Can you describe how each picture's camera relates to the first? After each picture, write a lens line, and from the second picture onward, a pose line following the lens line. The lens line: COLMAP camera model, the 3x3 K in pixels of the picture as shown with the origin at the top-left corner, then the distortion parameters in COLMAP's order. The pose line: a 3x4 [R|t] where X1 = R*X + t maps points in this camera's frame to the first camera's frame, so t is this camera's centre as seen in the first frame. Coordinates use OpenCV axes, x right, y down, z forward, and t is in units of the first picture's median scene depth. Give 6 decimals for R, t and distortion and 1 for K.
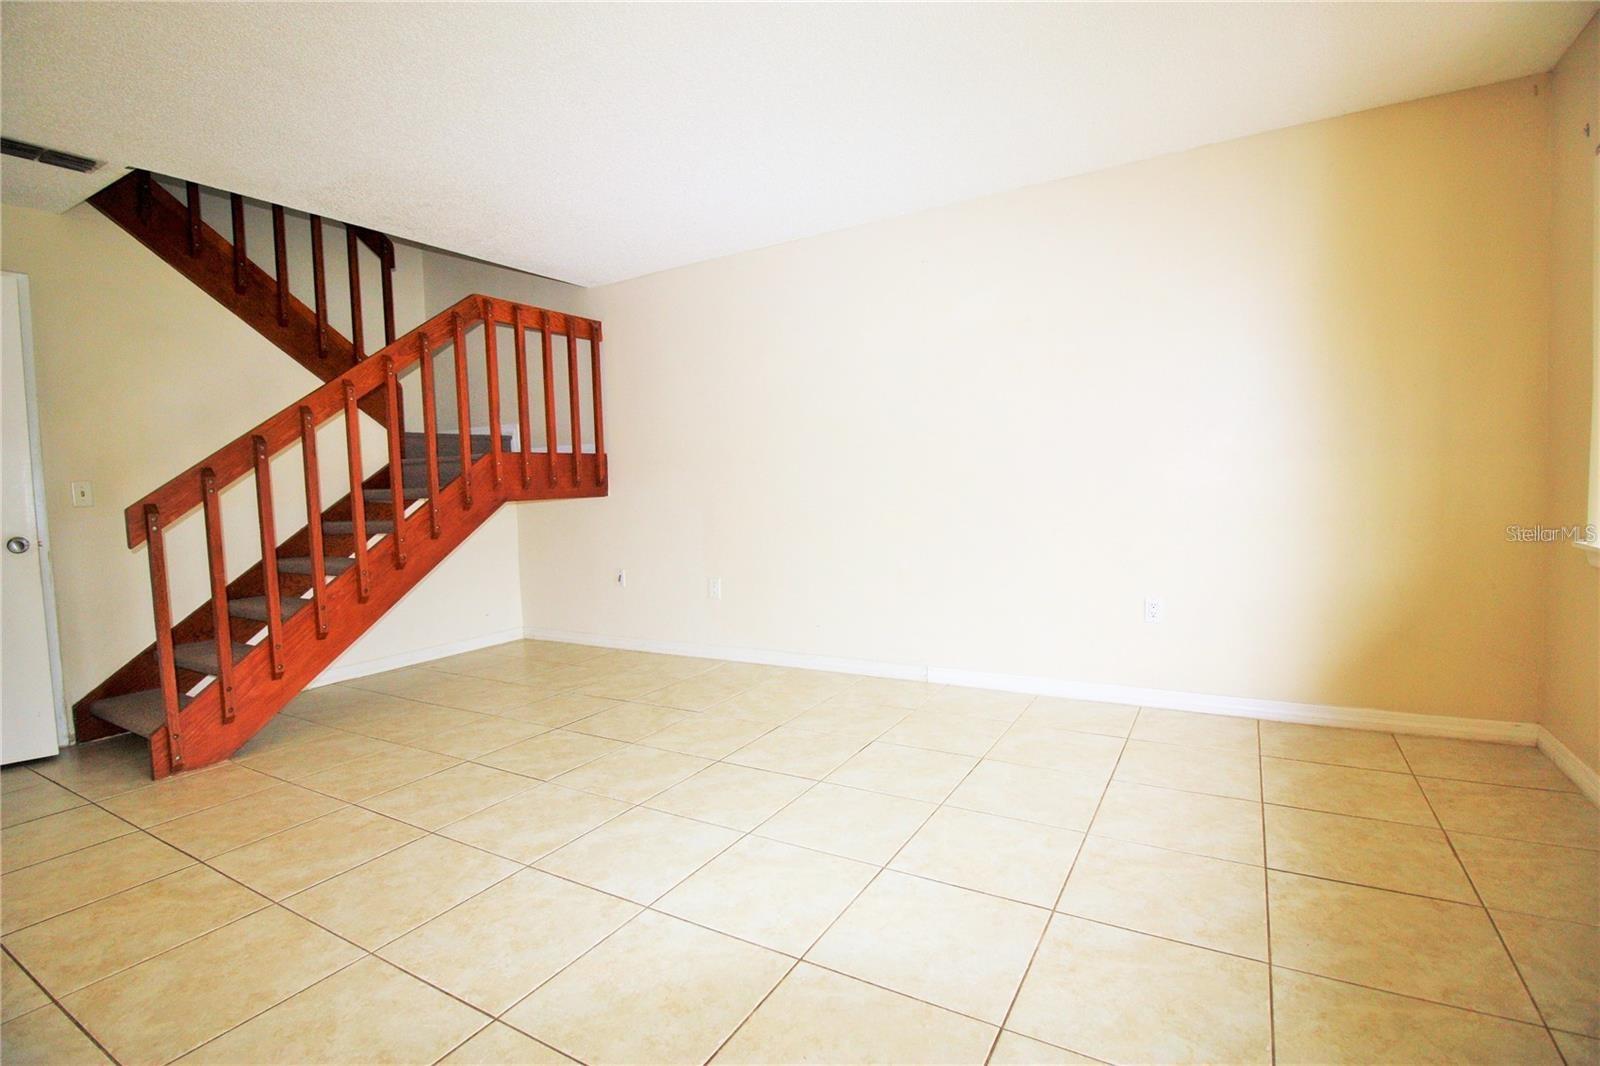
lens RADIAL K [[743.1, 0, 800.0], [0, 743.1, 533.0], [0, 0, 1]] dist [-0.001801, -0.013405]
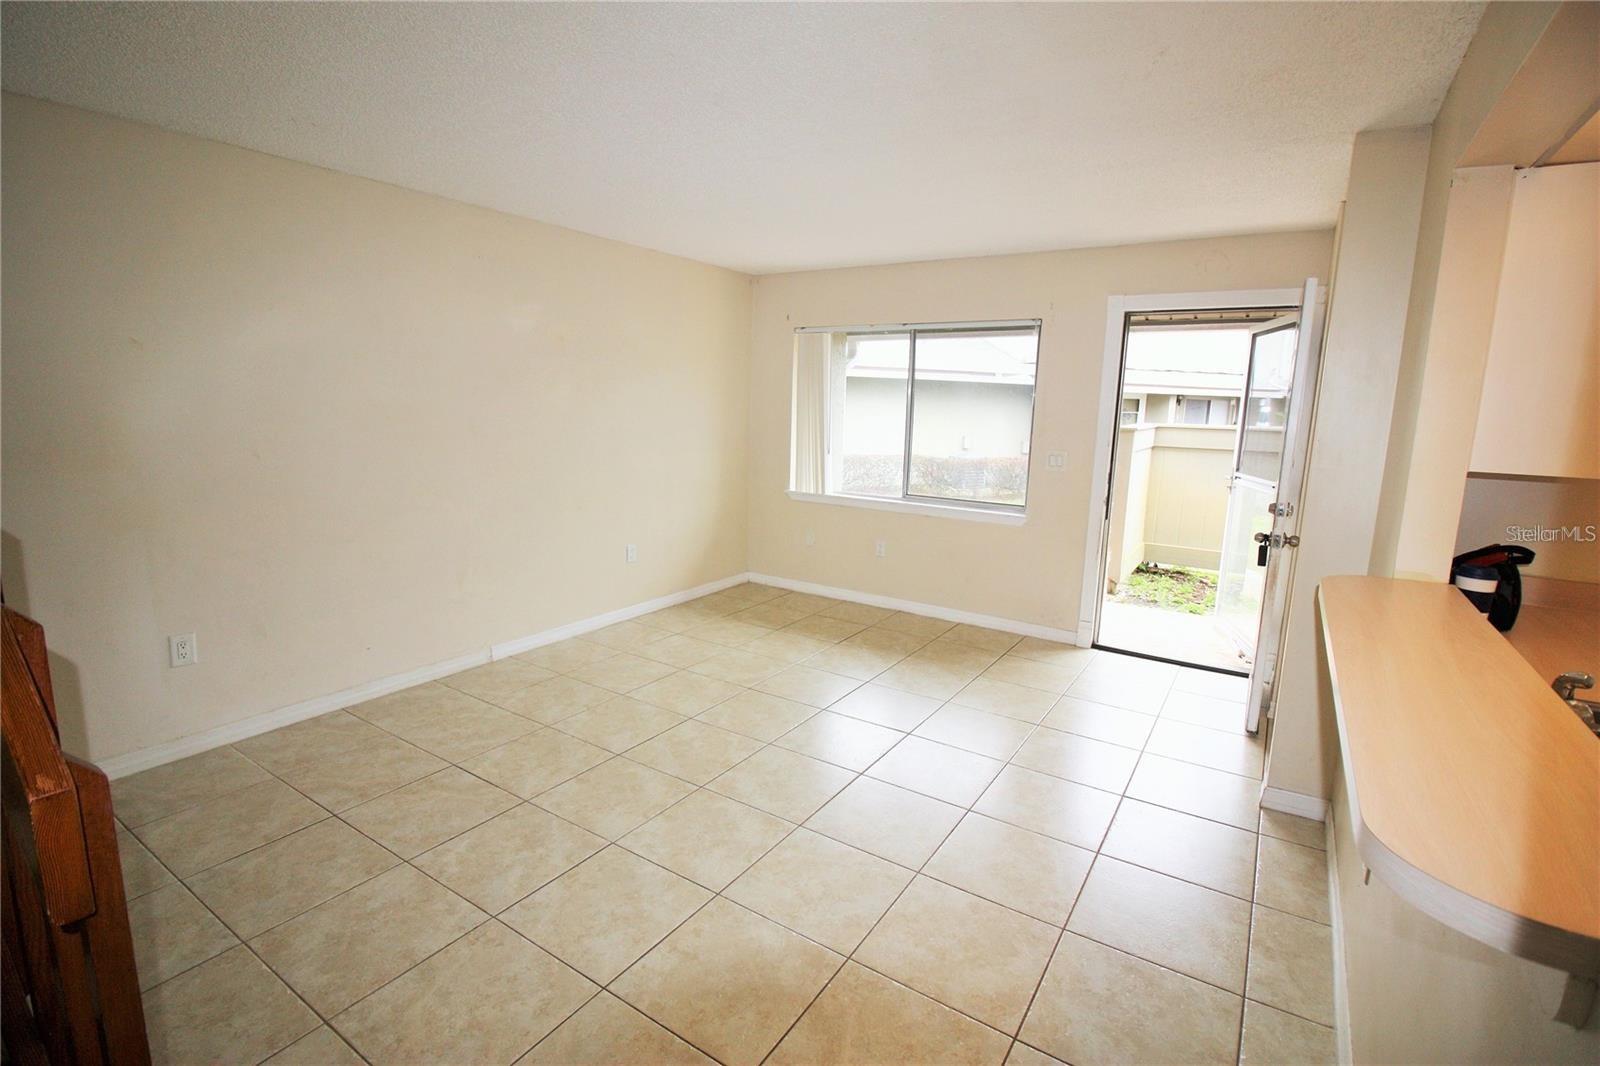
lens RADIAL K [[748.2, 0, 800.0], [0, 748.2, 533.0], [0, 0, 1]] dist [0.000898, -0.013133]
pose [[0.041761, -0.140164, 0.989247, -1.149285], [0.031757, 0.989797, 0.138902, -0.154802], [-0.998623, 0.025615, 0.045786, 0.699690]]
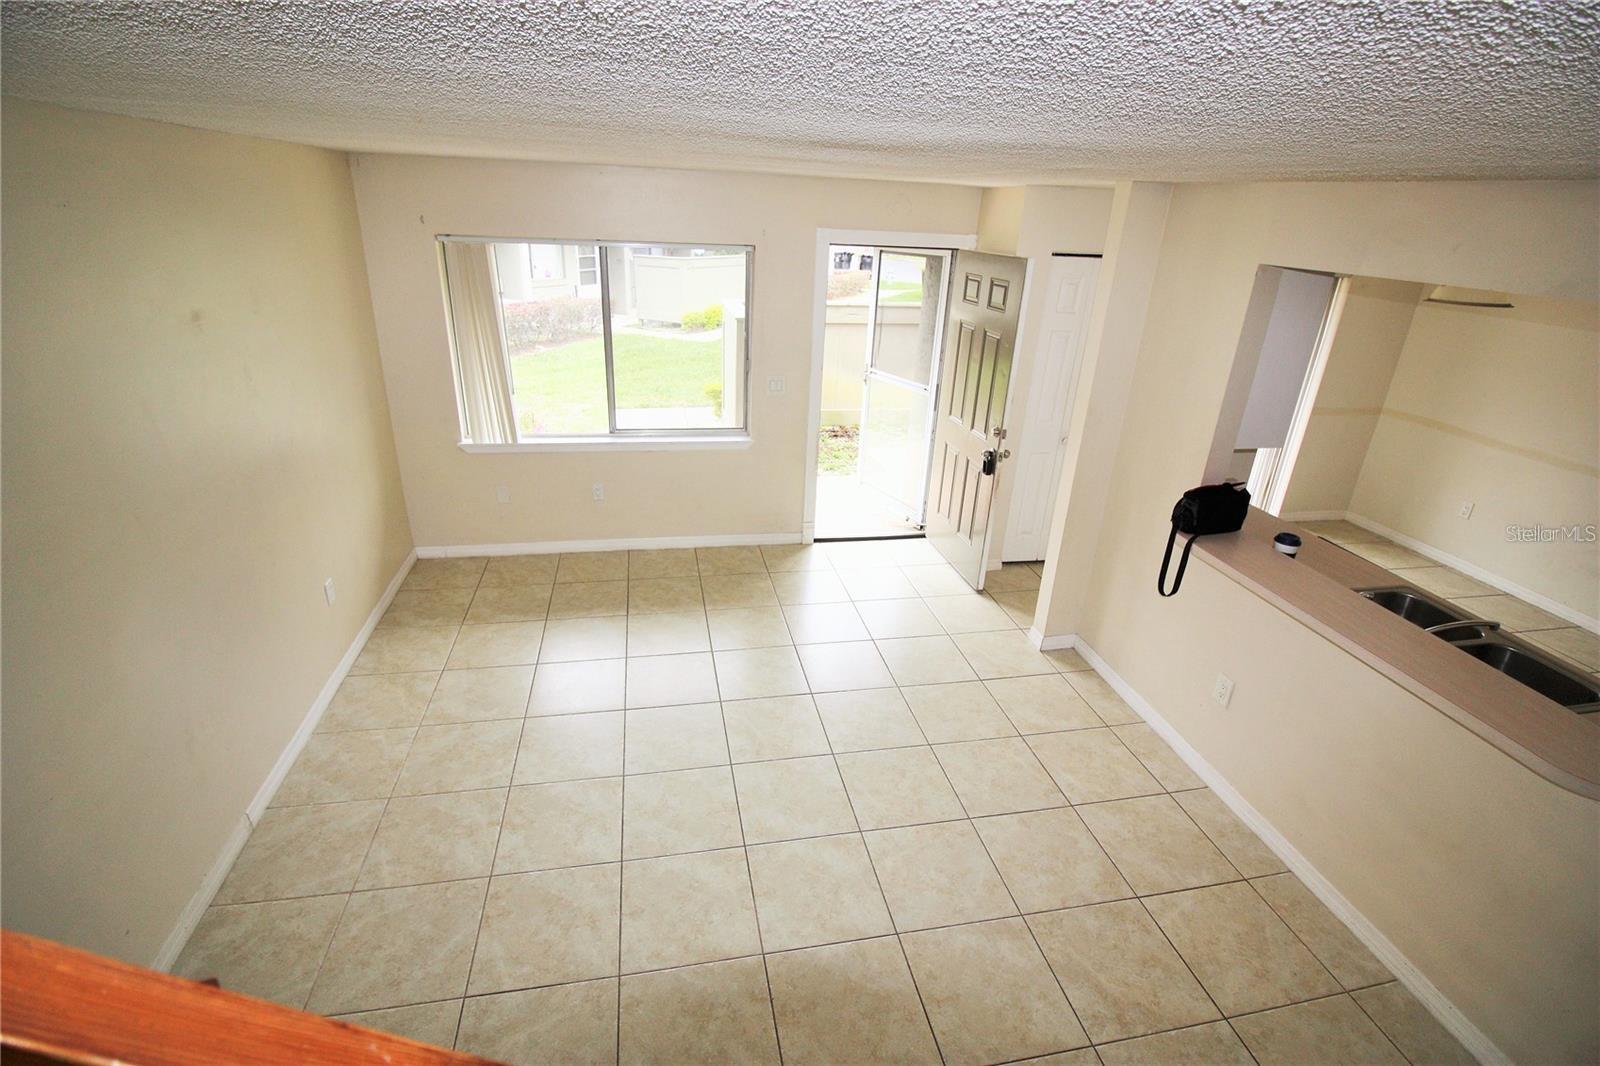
lens RADIAL K [[743.1, 0, 800.0], [0, 743.1, 533.0], [0, 0, 1]] dist [-0.001801, -0.013405]
pose [[-0.671607, -0.289178, 0.682144, -0.797934], [0.023192, 0.912031, 0.409466, -0.458668], [-0.740544, 0.290820, -0.605820, 1.314325]]
